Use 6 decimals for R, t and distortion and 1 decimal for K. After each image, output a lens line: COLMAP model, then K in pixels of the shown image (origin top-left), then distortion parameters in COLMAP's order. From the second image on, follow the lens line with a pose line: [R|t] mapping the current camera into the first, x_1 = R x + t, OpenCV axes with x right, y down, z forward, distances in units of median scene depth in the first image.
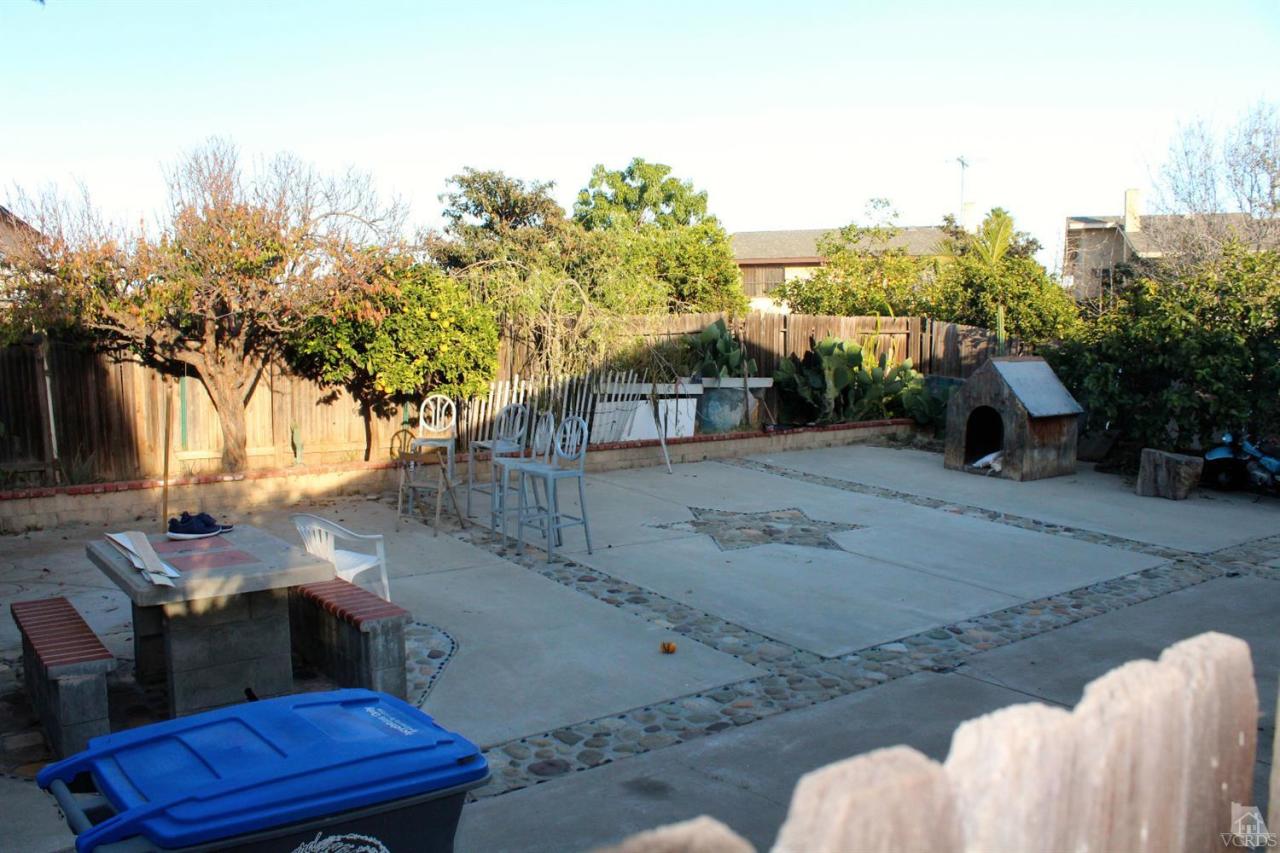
lens RADIAL K [[1071.1, 0, 638.8], [0, 1071.1, 380.8], [0, 0, 1]] dist [-0.142600, 0.120007]
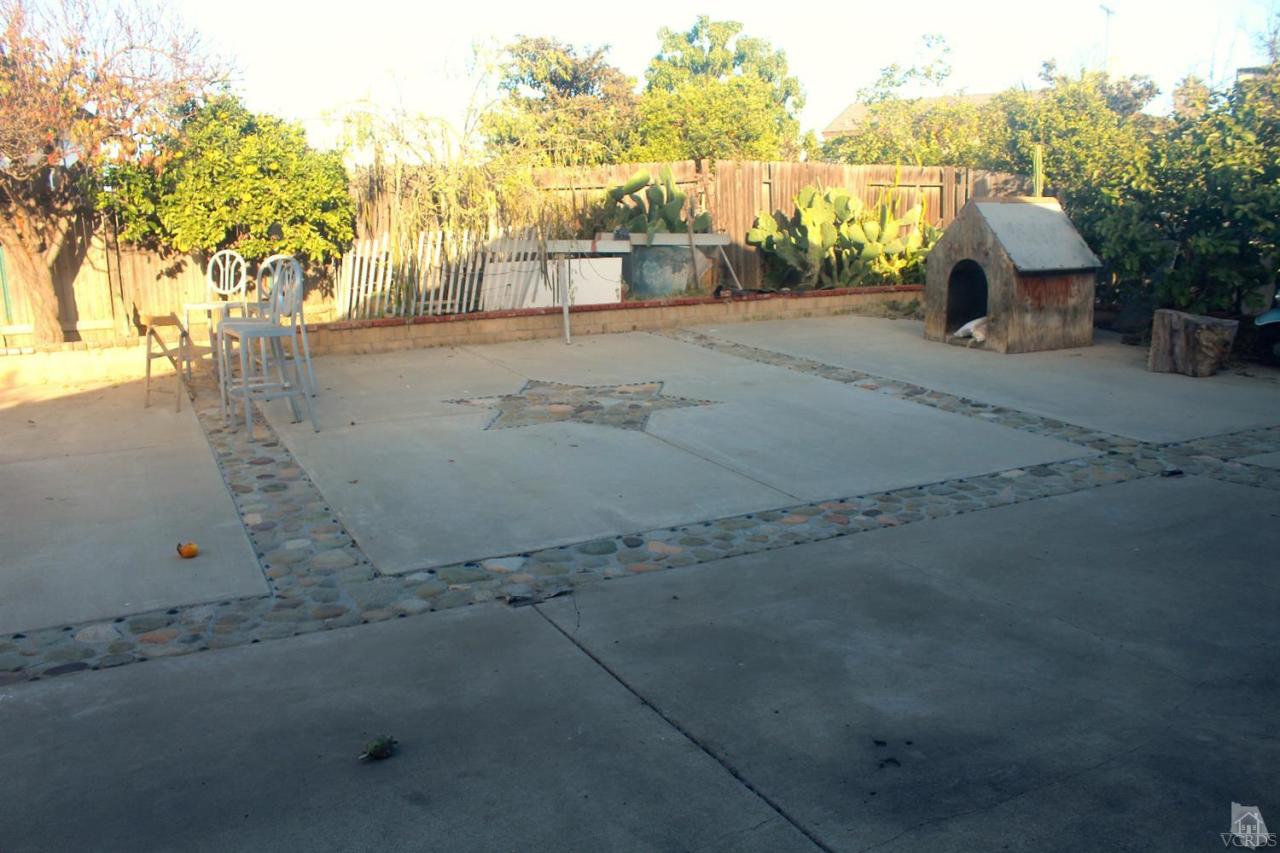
lens RADIAL K [[1071.1, 0, 635.9], [0, 1071.1, 388.9], [0, 0, 1]] dist [-0.142600, 0.120007]
pose [[0.985366, -0.001606, -0.170443, 0.219207], [0.019568, 0.994410, 0.103761, 0.033461], [0.169323, -0.105577, 0.979889, 0.168026]]
